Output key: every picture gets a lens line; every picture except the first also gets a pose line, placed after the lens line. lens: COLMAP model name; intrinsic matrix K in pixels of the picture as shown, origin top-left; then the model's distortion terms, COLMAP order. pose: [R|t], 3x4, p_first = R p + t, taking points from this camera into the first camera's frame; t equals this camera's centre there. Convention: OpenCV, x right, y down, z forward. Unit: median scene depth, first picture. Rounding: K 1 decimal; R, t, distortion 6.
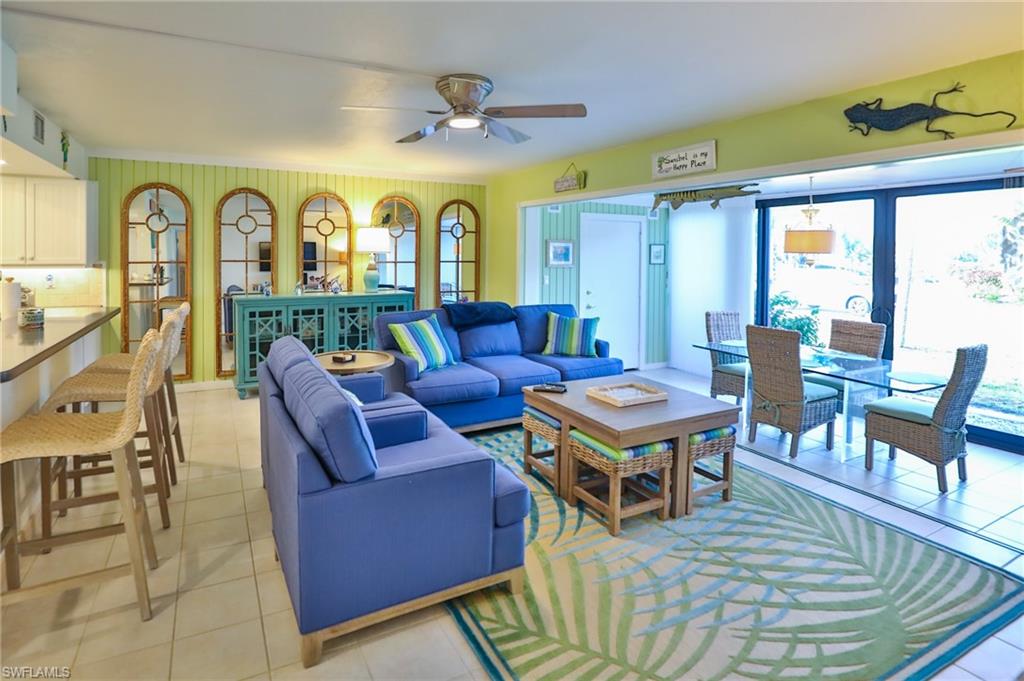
lens RADIAL K [[516.8, 0, 491.7], [0, 516.8, 254.8], [0, 0, 1]] dist [-0.035323, 0.008524]
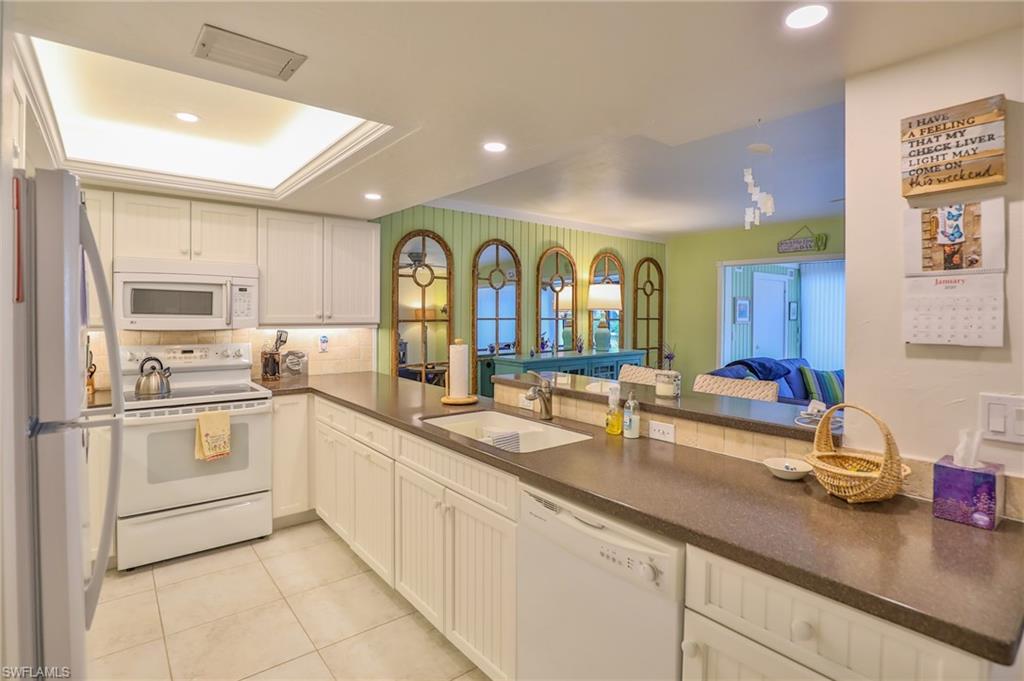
lens RADIAL K [[516.8, 0, 529.5], [0, 516.8, 320.7], [0, 0, 1]] dist [-0.035323, 0.008524]
pose [[0.974375, -0.002475, 0.224915, -0.672319], [-0.001418, 0.999852, 0.017146, -0.000541], [-0.224925, -0.017026, 0.974227, 0.092529]]
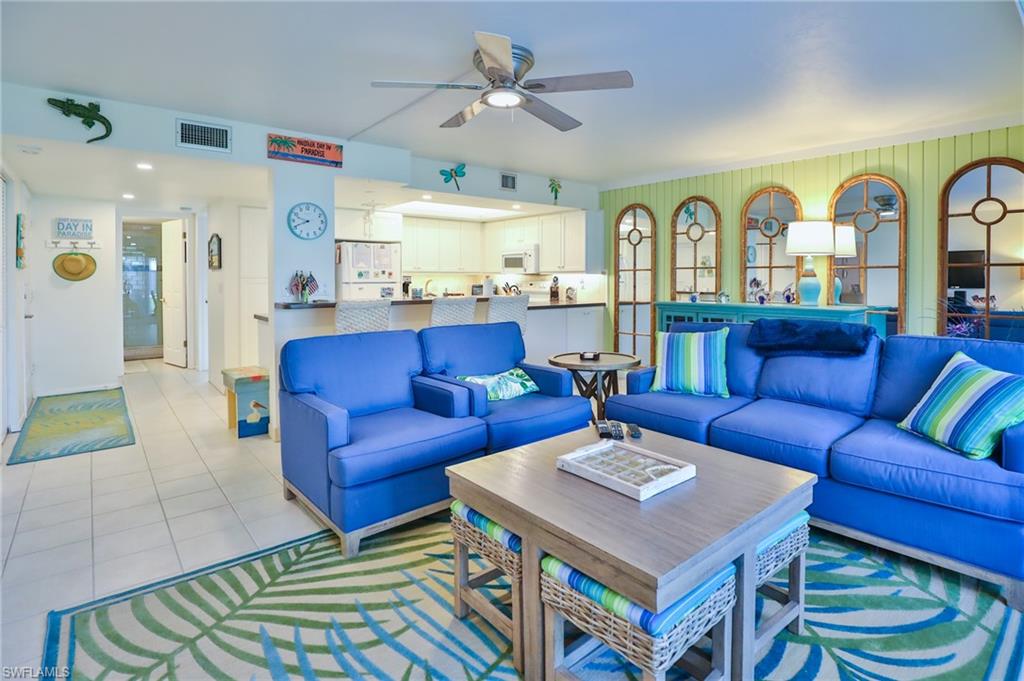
lens RADIAL K [[516.8, 0, 517.8], [0, 516.8, 290.5], [0, 0, 1]] dist [-0.035323, 0.008524]
pose [[0.212904, 0.018912, -0.976890, 0.476408], [0.003170, 0.999794, 0.020046, 0.038046], [0.977068, -0.007364, 0.212801, 0.467662]]
